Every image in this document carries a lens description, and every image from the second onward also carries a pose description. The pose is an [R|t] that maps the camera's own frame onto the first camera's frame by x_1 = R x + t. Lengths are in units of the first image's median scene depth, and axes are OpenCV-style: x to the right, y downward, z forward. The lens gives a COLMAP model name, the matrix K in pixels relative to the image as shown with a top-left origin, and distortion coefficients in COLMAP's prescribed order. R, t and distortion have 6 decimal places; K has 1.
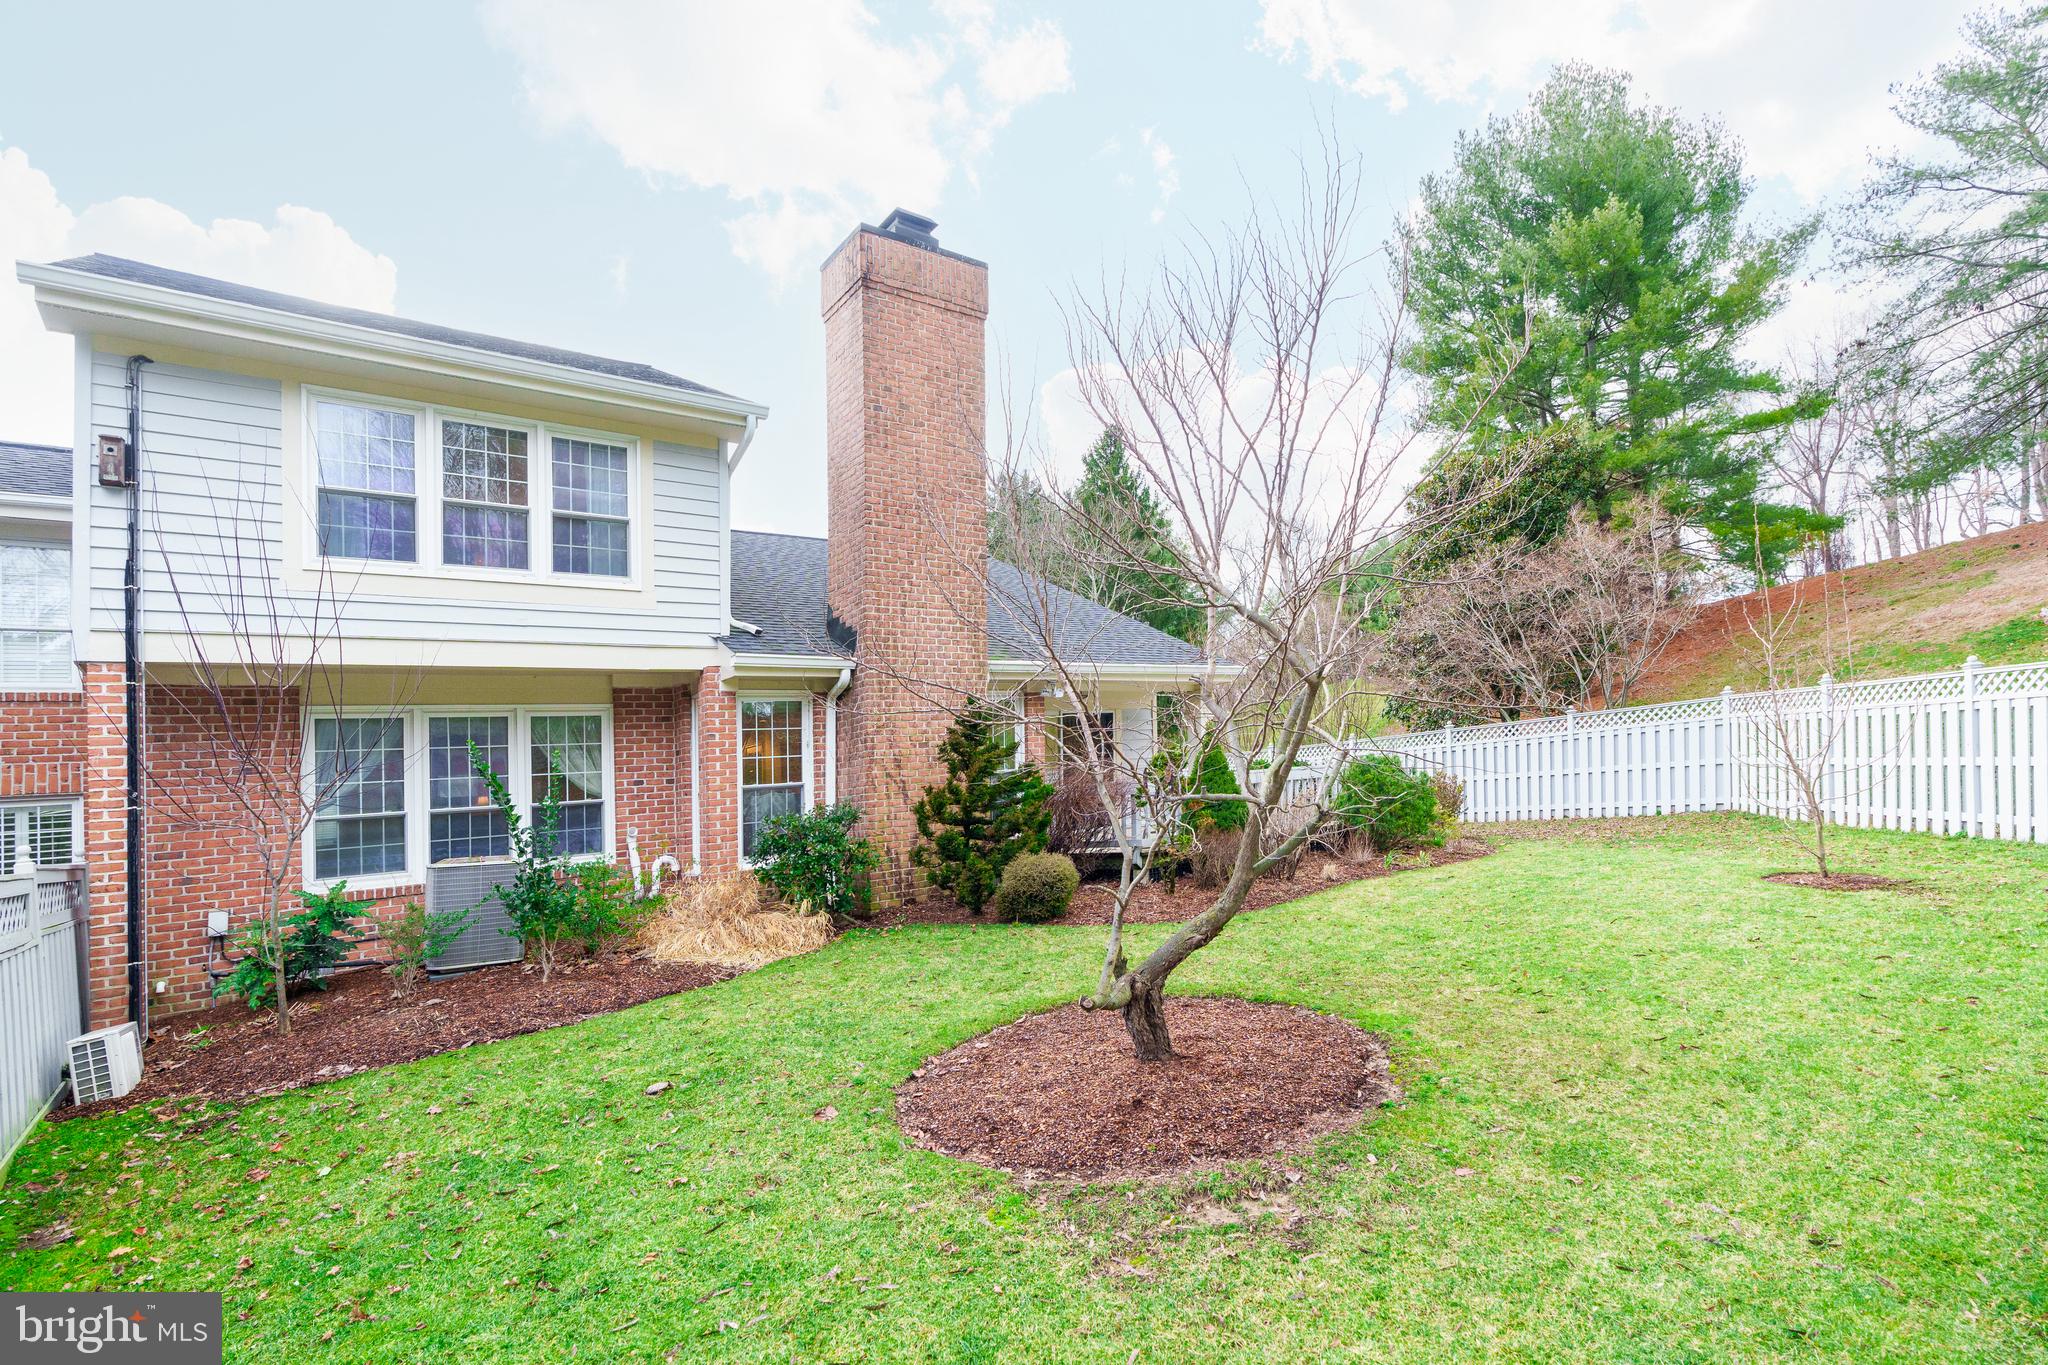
lens RADIAL K [[929.7, 0, 1025.3], [0, 929.7, 690.0], [0, 0, 1]] dist [0.002774, 0.000394]
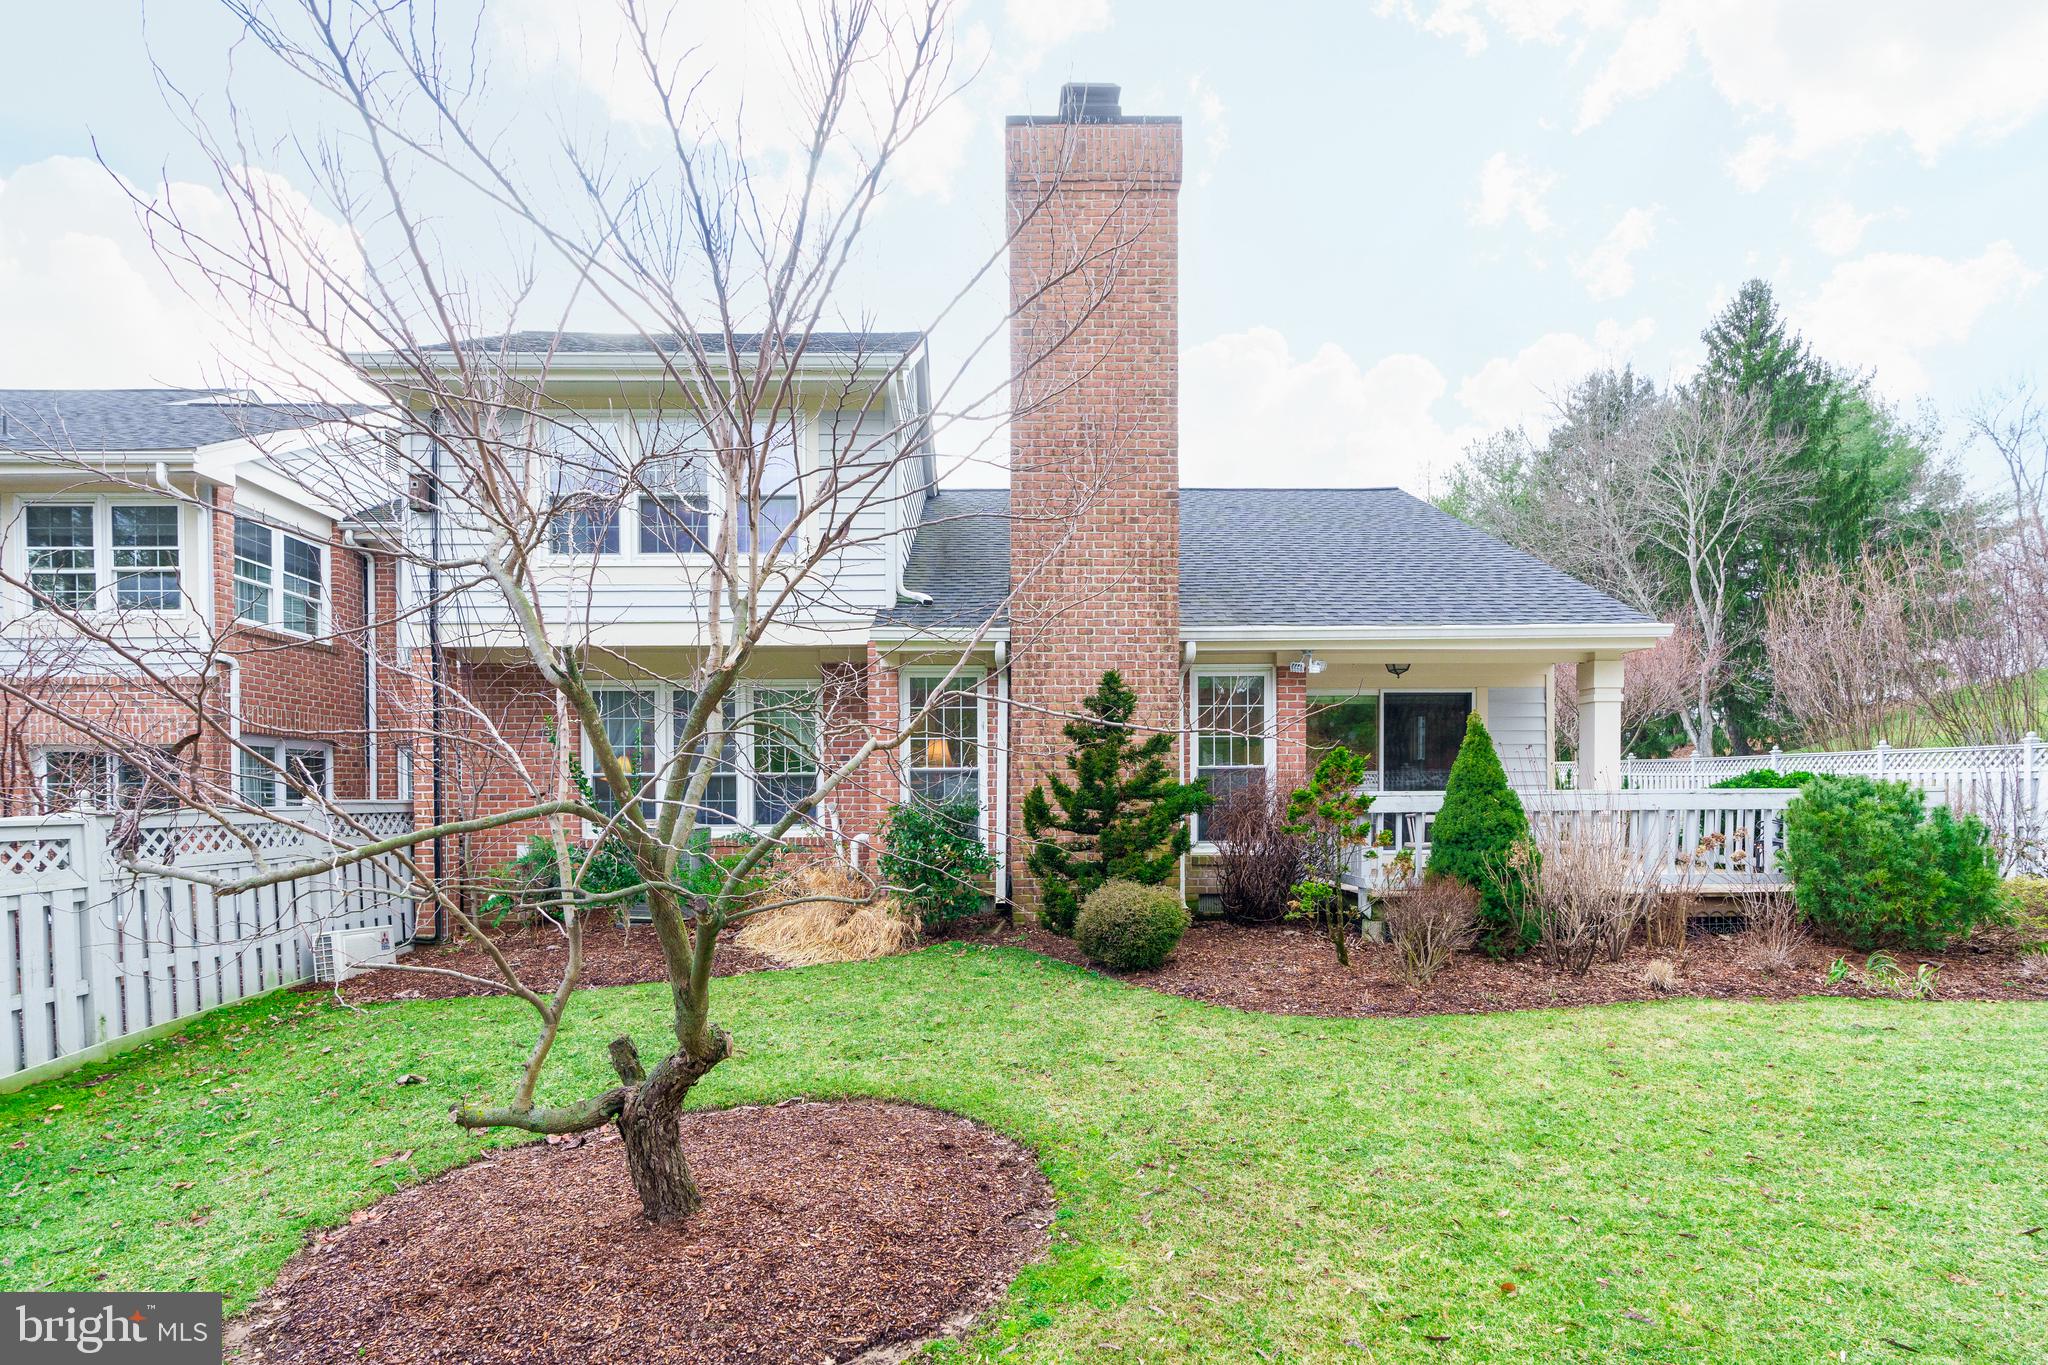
lens RADIAL K [[981.6, 0, 1023.9], [0, 981.6, 676.1], [0, 0, 1]] dist [0.000988, 0.000687]
pose [[0.812096, 0.006171, -0.583491, 0.362420], [0.006957, 0.999771, 0.020257, -0.008387], [0.583482, -0.020511, 0.811867, 0.266466]]
